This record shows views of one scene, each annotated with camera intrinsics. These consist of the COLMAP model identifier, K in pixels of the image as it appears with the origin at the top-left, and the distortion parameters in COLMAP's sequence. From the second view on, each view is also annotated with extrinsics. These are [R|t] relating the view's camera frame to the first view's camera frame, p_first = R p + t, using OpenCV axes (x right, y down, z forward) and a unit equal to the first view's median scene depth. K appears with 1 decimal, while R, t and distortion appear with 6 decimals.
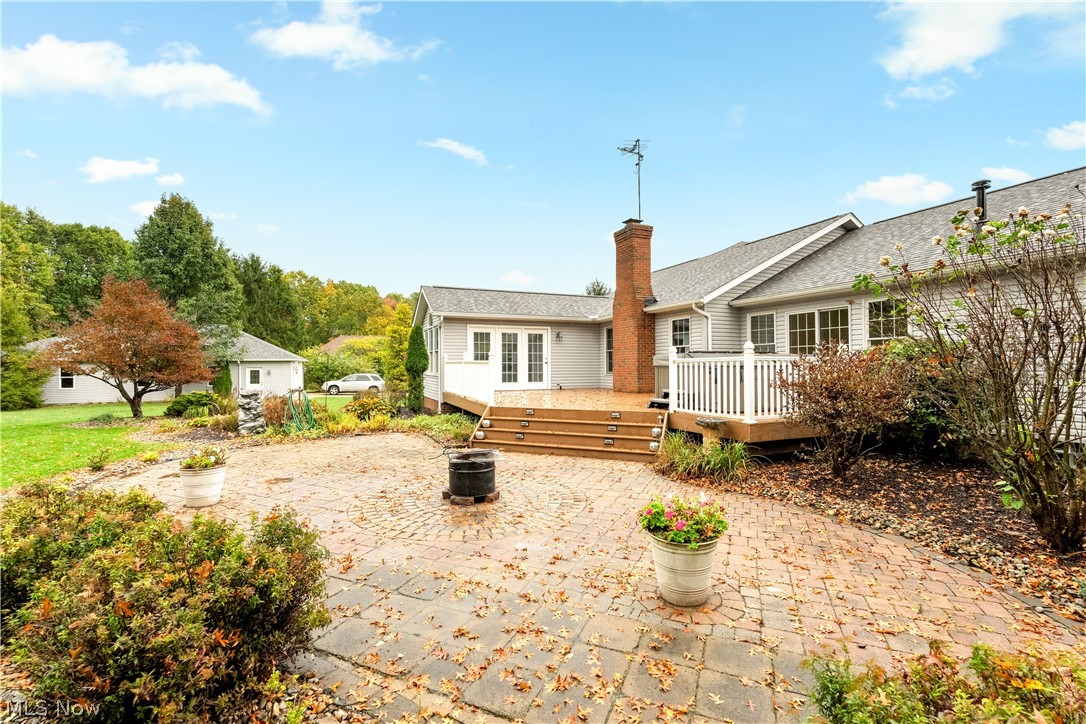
lens RADIAL K [[484.1, 0, 544.2], [0, 484.1, 363.7], [0, 0, 1]] dist [-0.001253, 0.000022]
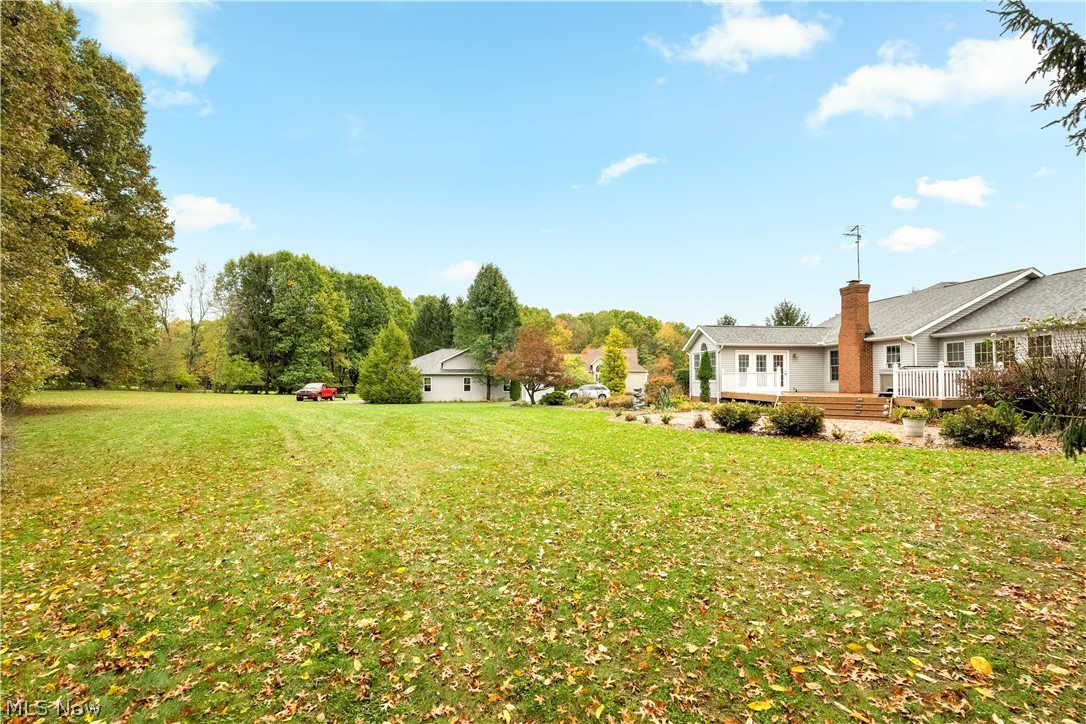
lens RADIAL K [[484.1, 0, 543.4], [0, 484.1, 370.8], [0, 0, 1]] dist [-0.001253, 0.000022]
pose [[0.951149, -0.002565, -0.308720, -0.285927], [-0.002816, 0.999852, -0.016981, 0.017866], [0.308718, 0.017021, 0.951001, -0.766614]]
